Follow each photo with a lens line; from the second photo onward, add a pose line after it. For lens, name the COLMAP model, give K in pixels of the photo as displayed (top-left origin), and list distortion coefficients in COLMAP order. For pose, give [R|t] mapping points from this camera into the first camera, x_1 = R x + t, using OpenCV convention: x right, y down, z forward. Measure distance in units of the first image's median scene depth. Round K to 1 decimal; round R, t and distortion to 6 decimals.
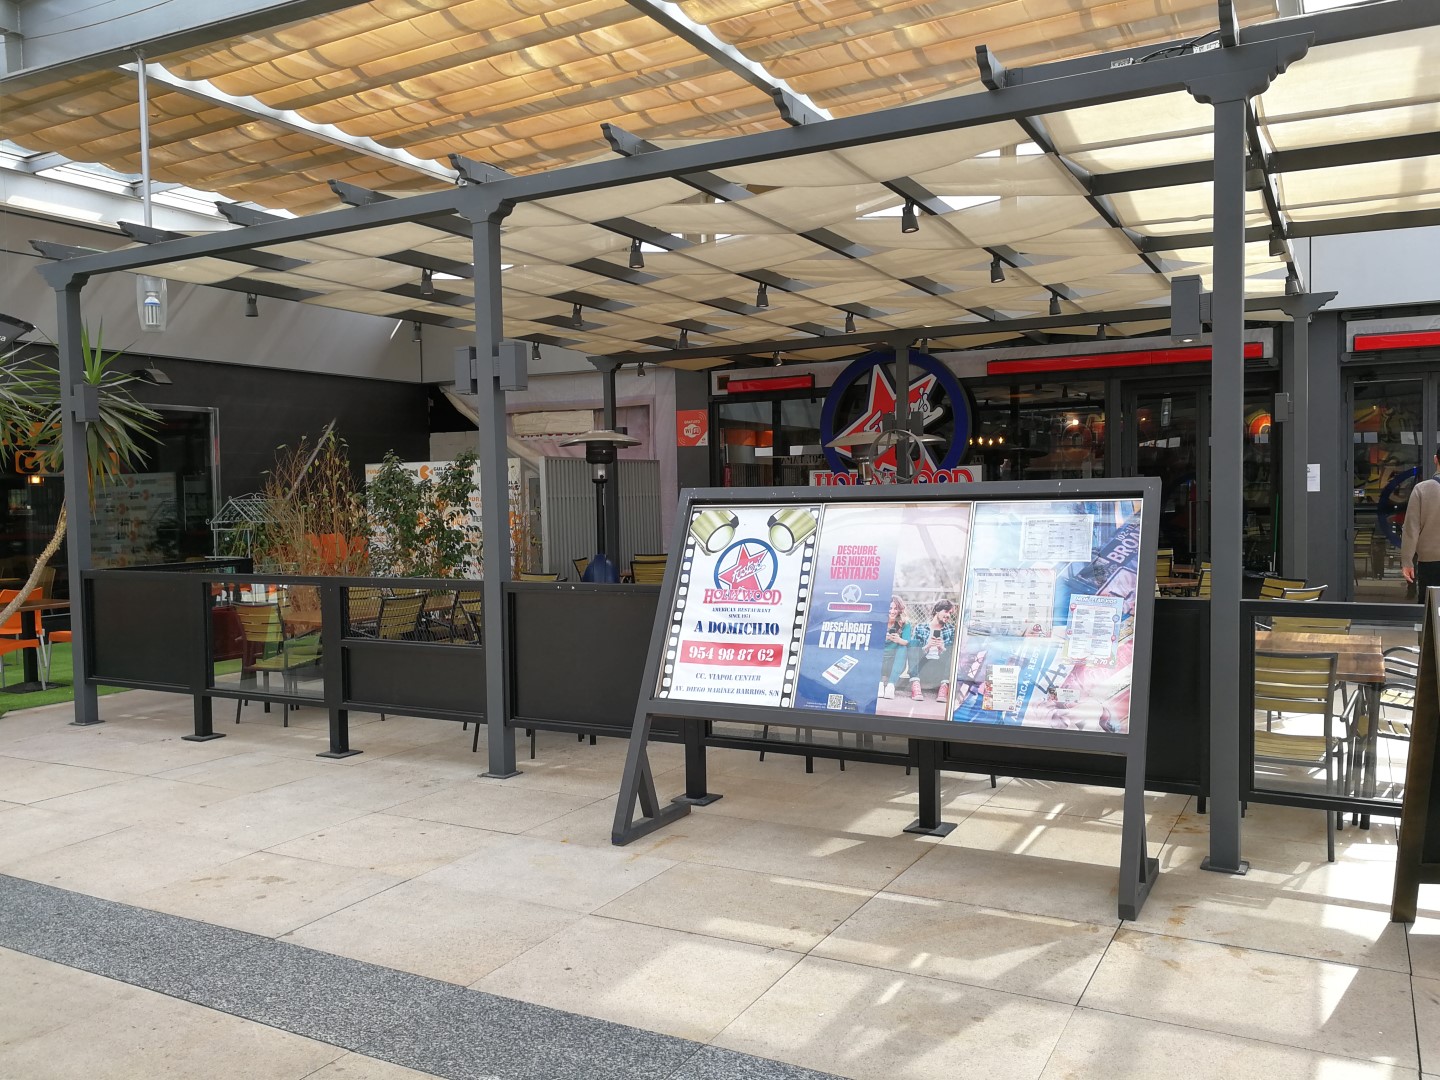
lens RADIAL K [[1165.8, 0, 720.0], [0, 1165.8, 540.0], [0, 0, 1]] dist [0.003147, -0.007390]
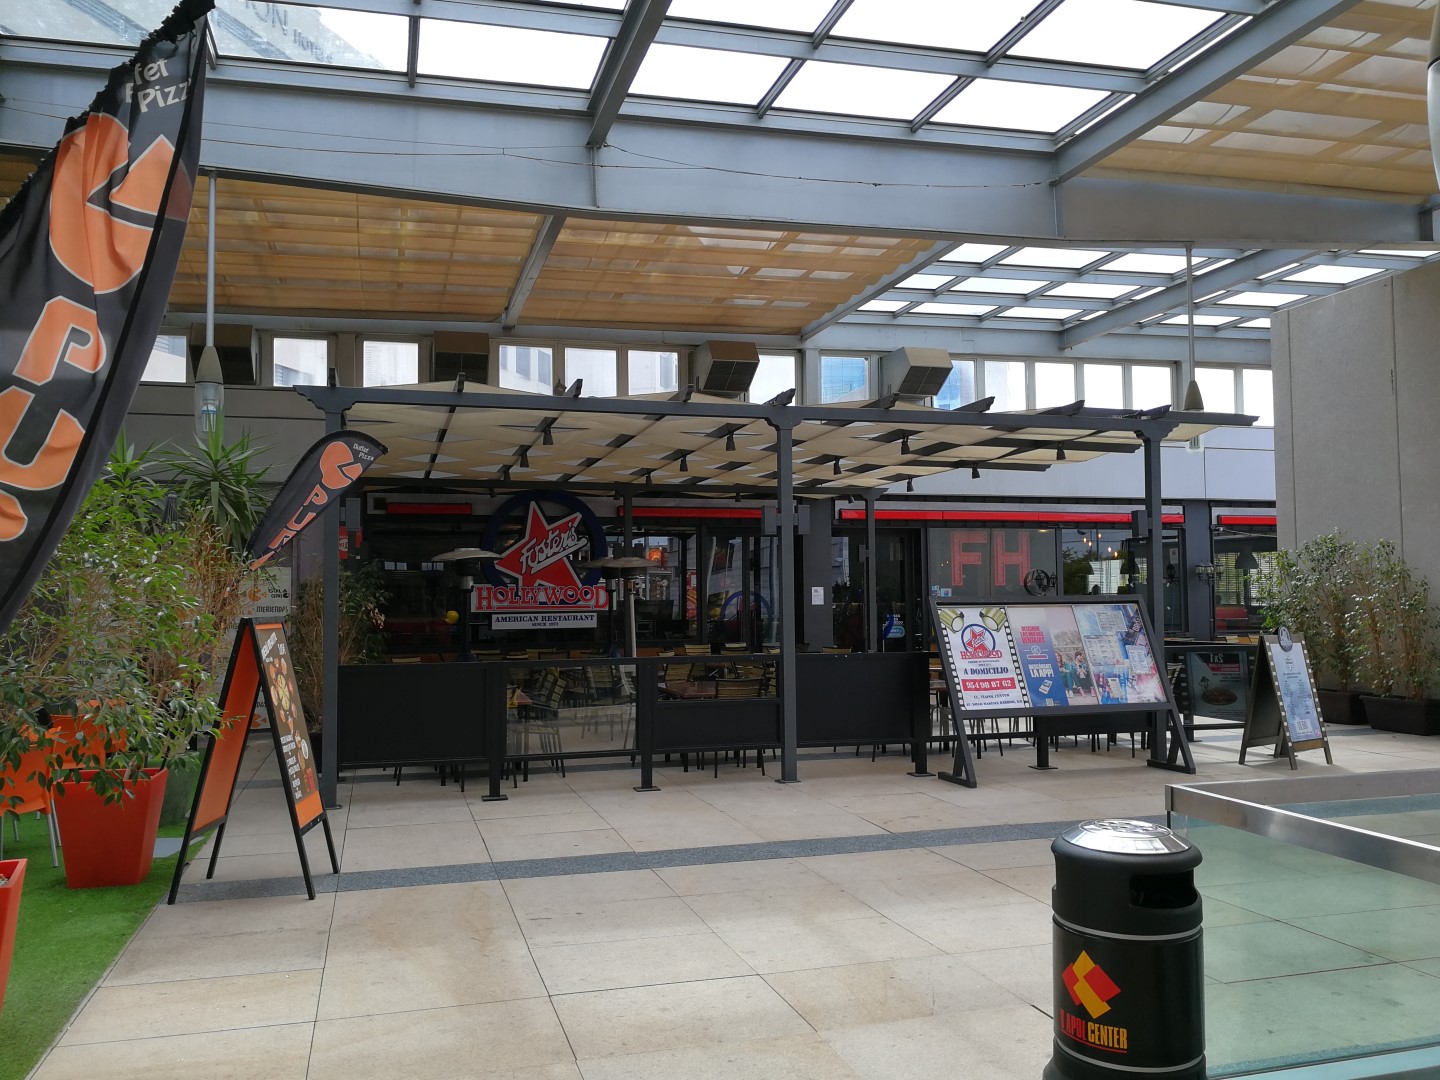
lens RADIAL K [[1165.8, 0, 720.0], [0, 1165.8, 540.0], [0, 0, 1]] dist [0.003147, -0.007390]
pose [[0.699625, 0.049221, 0.712812, -1.582904], [0.023023, 0.995553, -0.091342, 0.026031], [-0.714139, 0.080316, 0.695381, -0.022922]]
